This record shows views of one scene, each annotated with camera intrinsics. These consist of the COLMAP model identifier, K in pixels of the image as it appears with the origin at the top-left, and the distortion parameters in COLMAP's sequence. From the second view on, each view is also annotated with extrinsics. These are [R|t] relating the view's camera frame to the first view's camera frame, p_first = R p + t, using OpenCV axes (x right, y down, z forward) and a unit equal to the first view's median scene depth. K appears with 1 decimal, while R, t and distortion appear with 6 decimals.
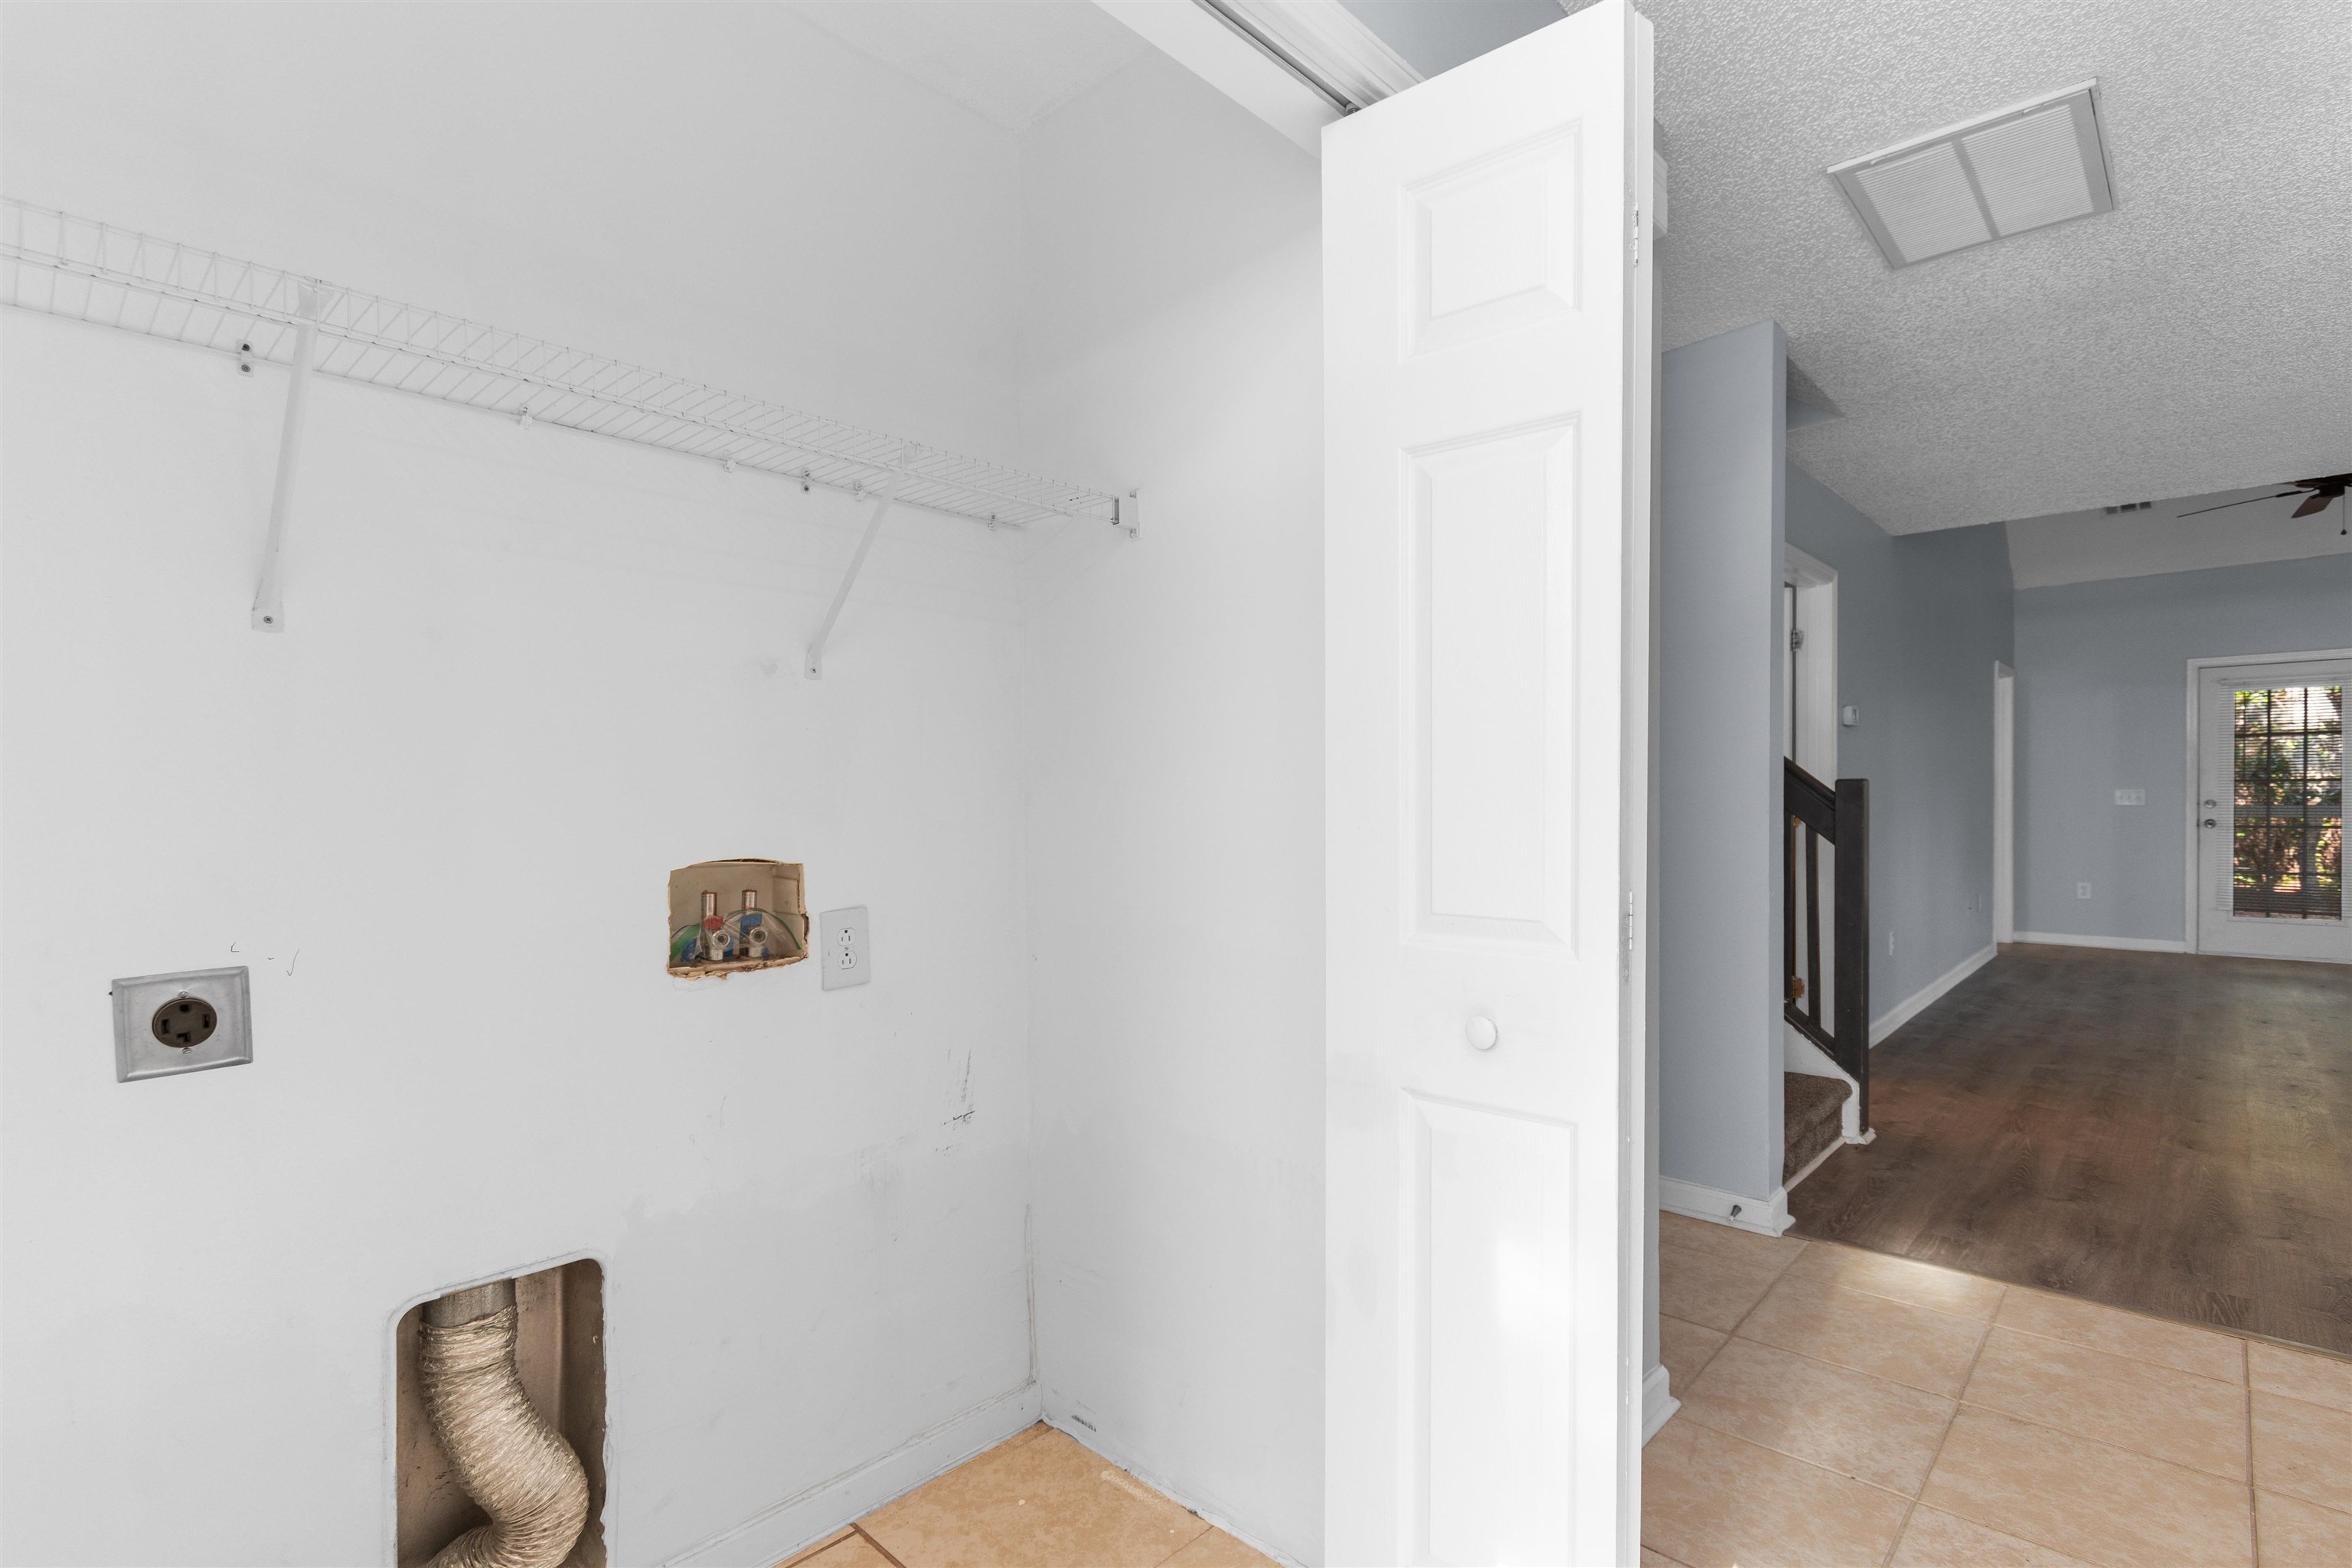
lens RADIAL K [[1108.2, 0, 1193.9], [0, 1108.2, 823.5], [0, 0, 1]] dist [0.000740, -0.000942]
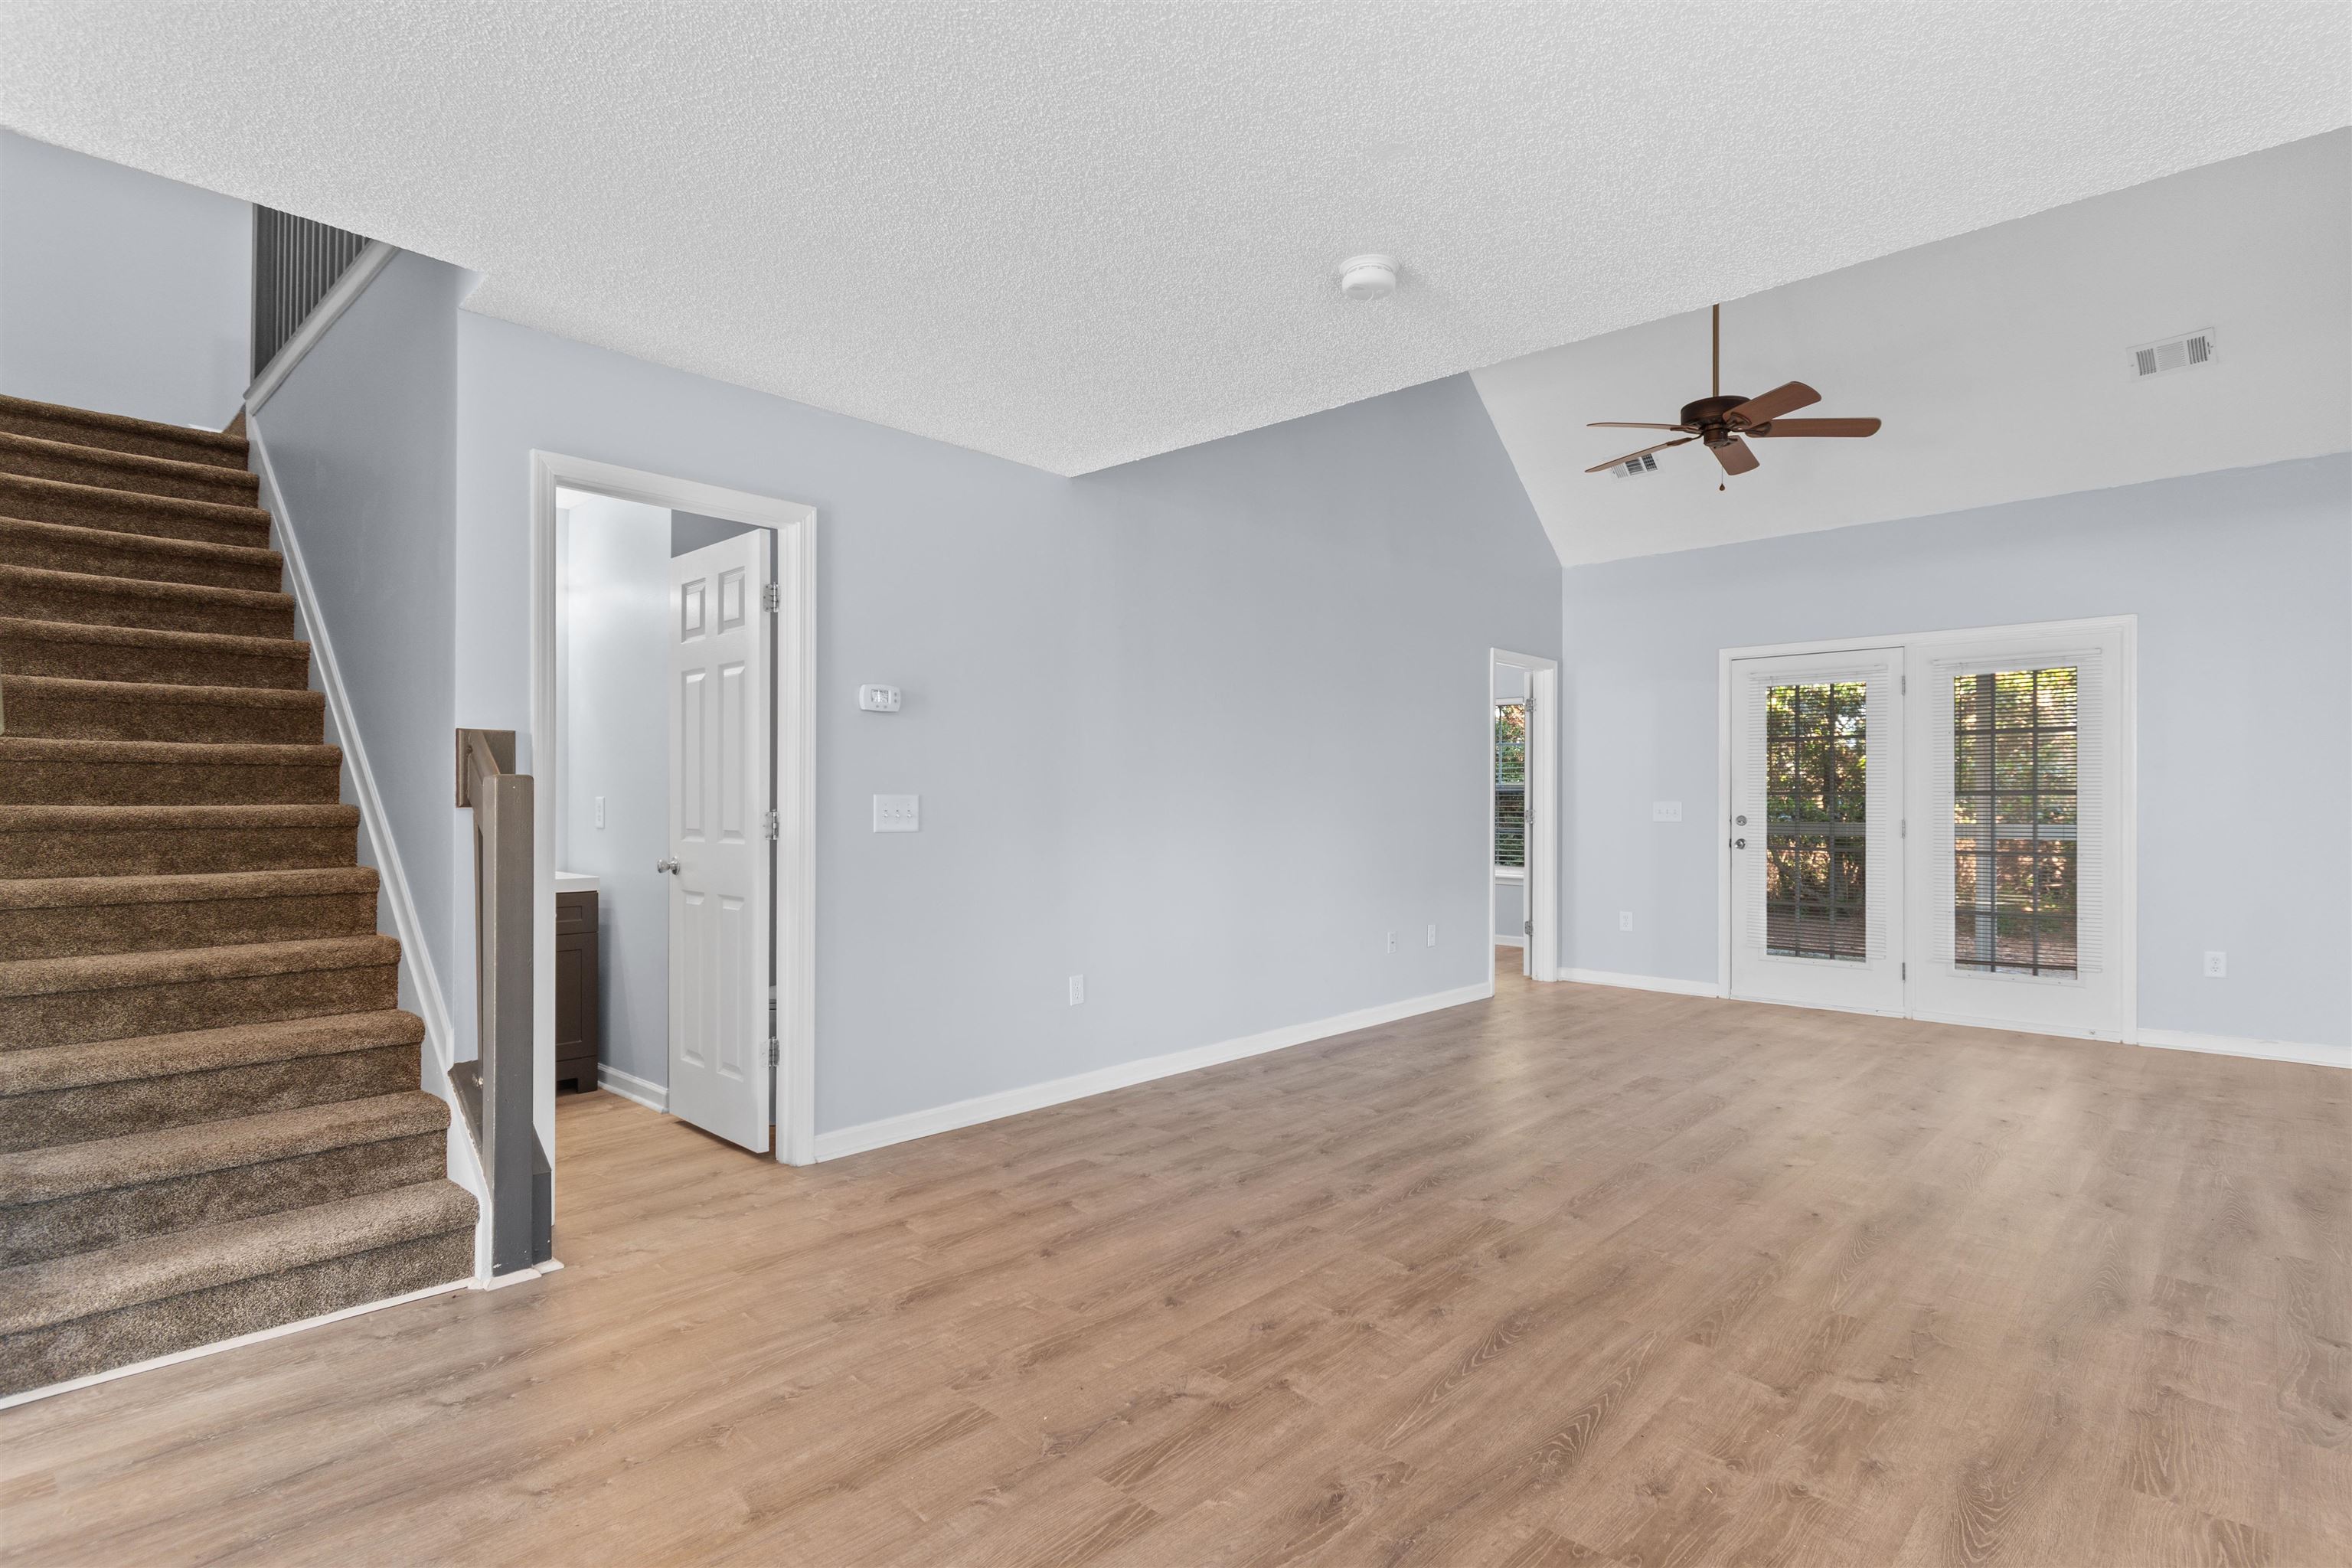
lens RADIAL K [[1163.2, 0, 1180.7], [0, 1163.2, 792.6], [0, 0, 1]] dist [0.001434, -0.001770]
pose [[0.999876, 0.015715, 0.000954, 0.489059], [-0.015677, 0.999380, -0.031514, -0.004366], [-0.001449, 0.031495, 0.999503, 0.117413]]
